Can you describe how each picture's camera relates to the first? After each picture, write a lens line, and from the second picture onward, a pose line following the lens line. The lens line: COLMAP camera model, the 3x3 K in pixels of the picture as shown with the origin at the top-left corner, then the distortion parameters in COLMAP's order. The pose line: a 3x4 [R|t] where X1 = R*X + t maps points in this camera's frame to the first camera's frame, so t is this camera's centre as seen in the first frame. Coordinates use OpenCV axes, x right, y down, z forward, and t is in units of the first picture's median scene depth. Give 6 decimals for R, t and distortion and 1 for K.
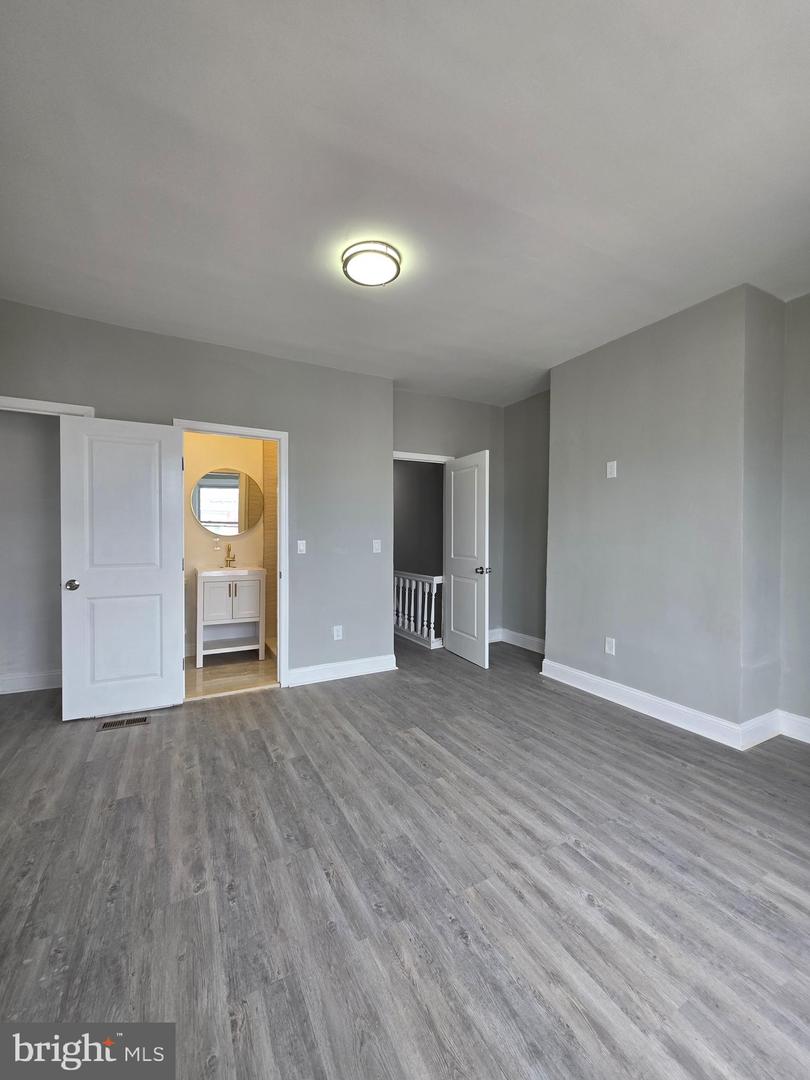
lens RADIAL K [[436.0, 0, 407.1], [0, 436.0, 536.7], [0, 0, 1]] dist [0.002278, 0.000063]
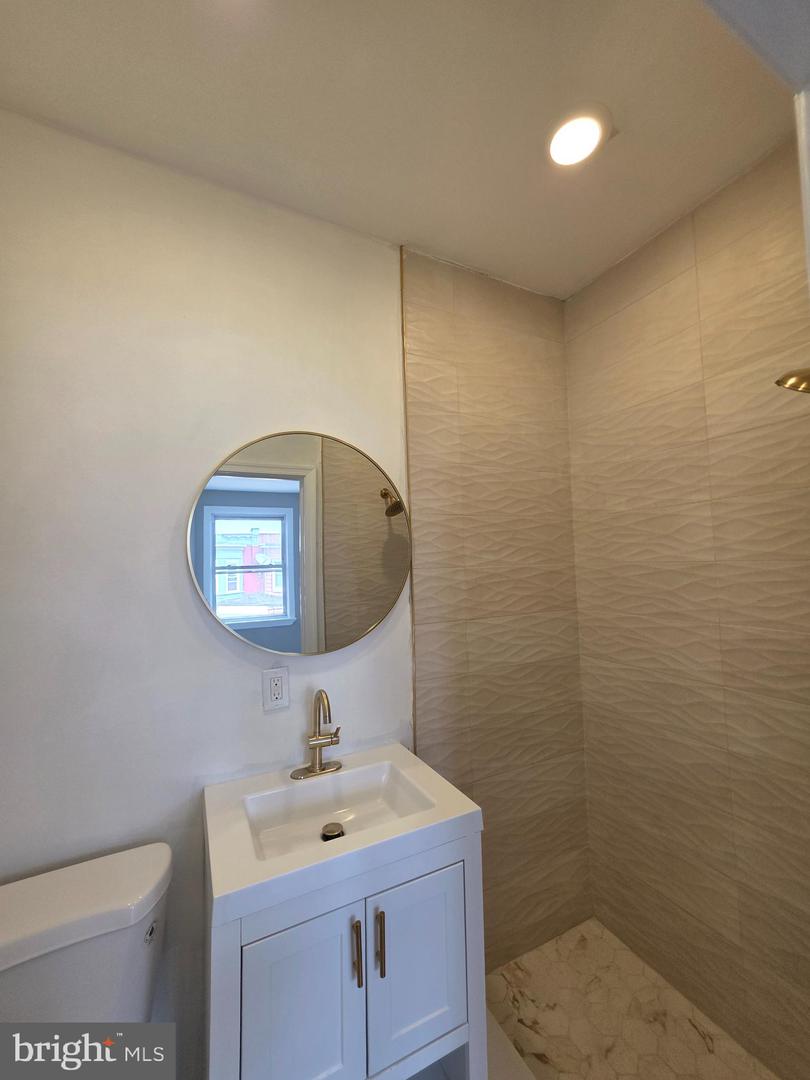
lens RADIAL K [[436.0, 0, 407.1], [0, 436.0, 536.7], [0, 0, 1]] dist [0.002278, 0.000063]
pose [[0.999411, -0.023392, -0.025092, -0.321457], [0.021447, 0.996943, -0.075133, -0.056200], [0.026773, 0.074550, 0.996858, 0.669334]]
